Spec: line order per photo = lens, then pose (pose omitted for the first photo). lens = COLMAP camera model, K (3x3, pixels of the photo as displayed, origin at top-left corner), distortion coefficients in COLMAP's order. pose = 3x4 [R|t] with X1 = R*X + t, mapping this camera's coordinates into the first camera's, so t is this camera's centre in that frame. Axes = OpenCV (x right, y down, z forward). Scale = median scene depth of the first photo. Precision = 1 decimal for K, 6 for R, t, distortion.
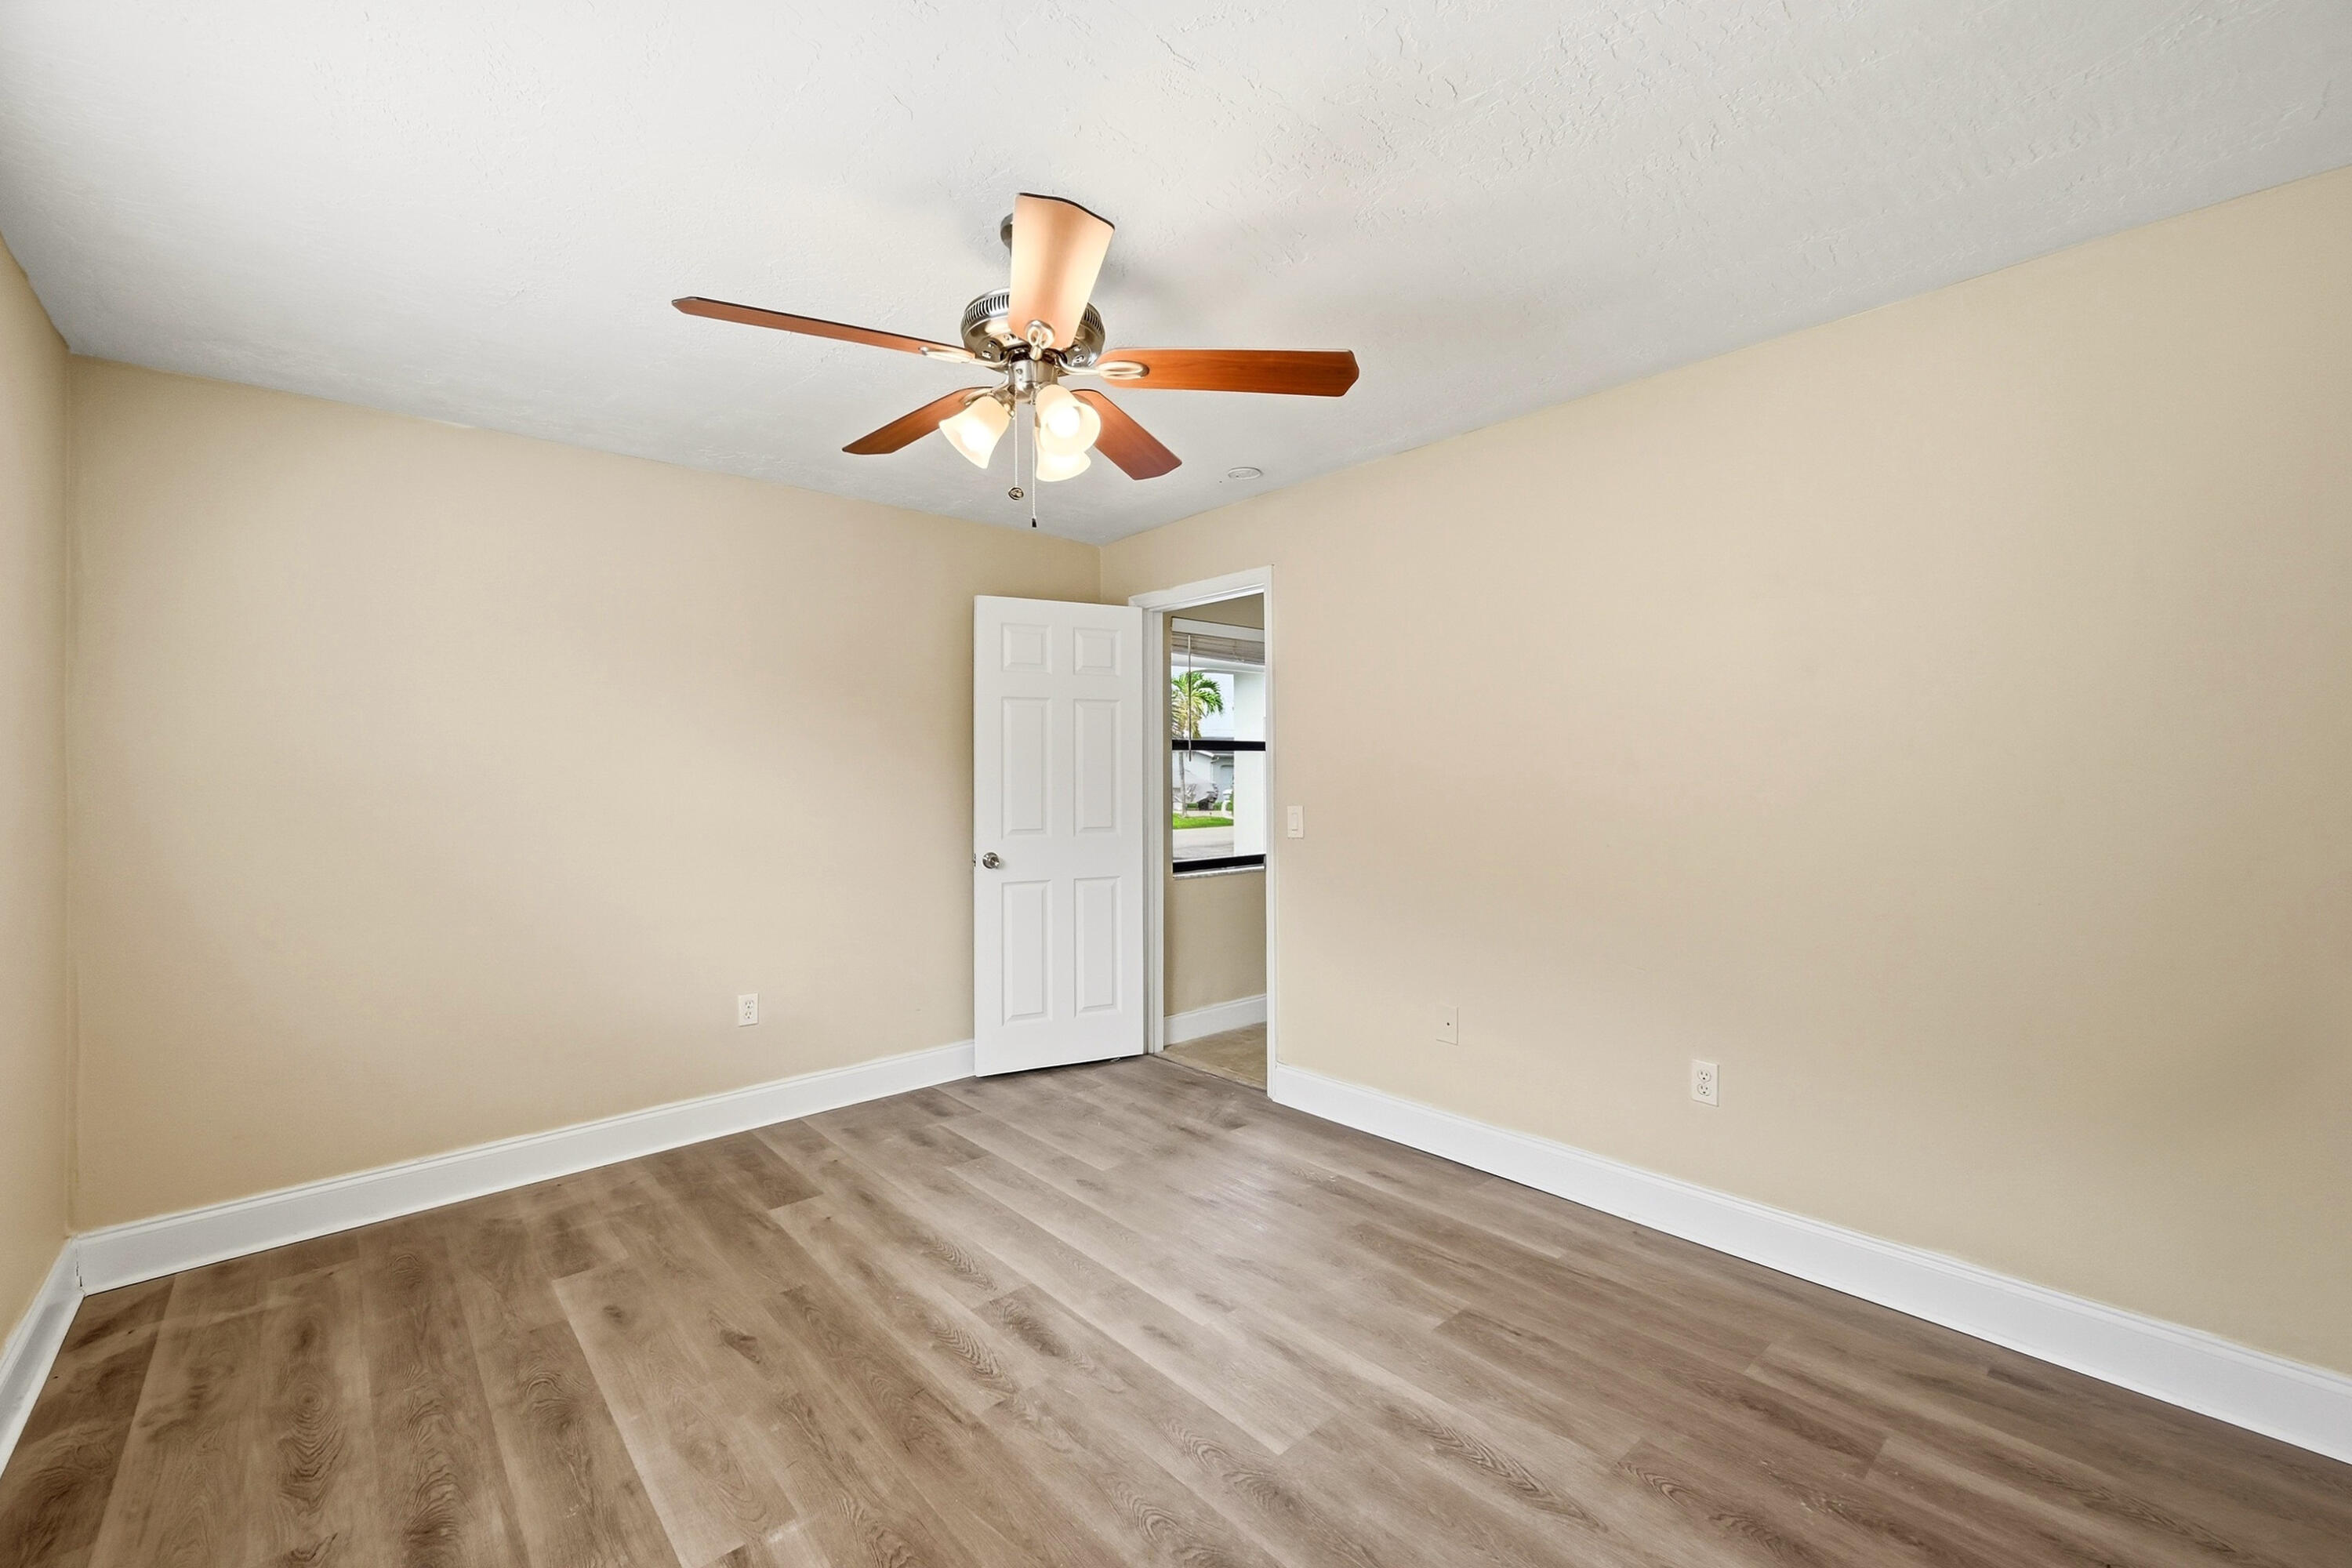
lens RADIAL K [[975.6, 0, 1185.1], [0, 975.6, 759.5], [0, 0, 1]] dist [0.000767, 0.000031]
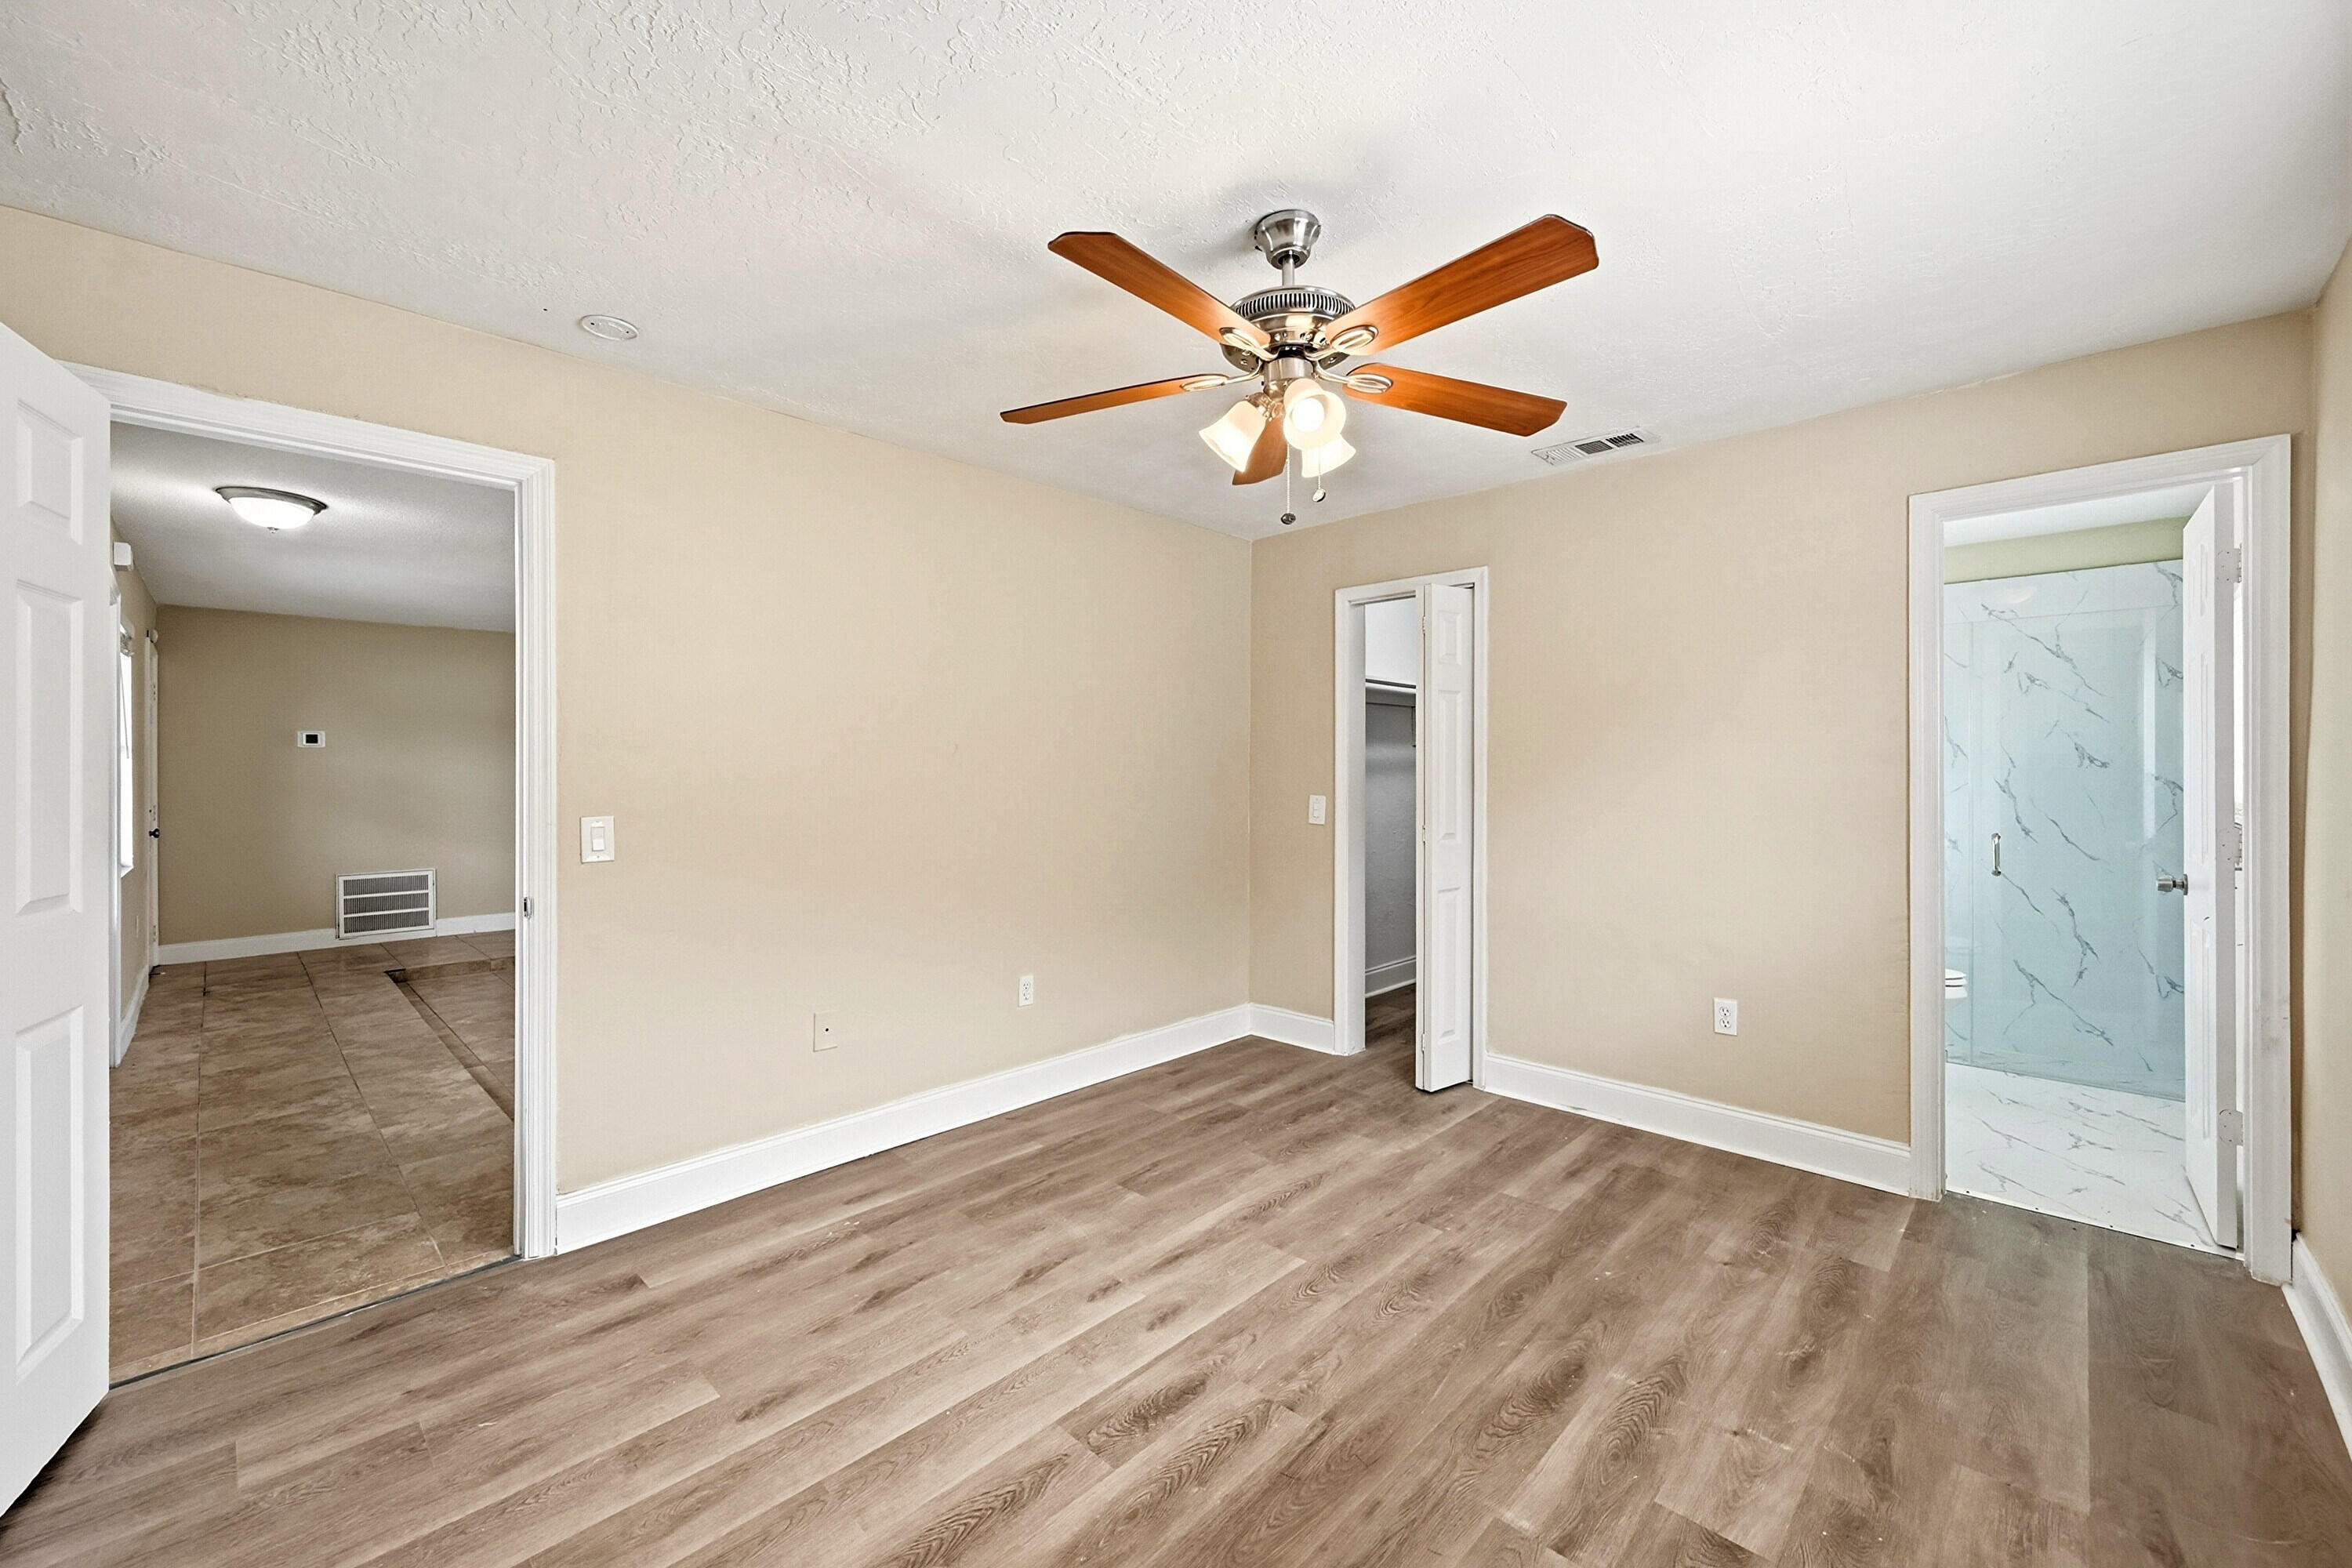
lens RADIAL K [[930.2, 0, 1172.4], [0, 930.2, 775.7], [0, 0, 1]] dist [0.002761, 0.000148]
pose [[-0.066505, 0.002703, 0.997782, -0.963946], [-0.010658, 0.999937, -0.003419, 0.024334], [-0.997729, -0.010862, -0.066472, 1.023259]]
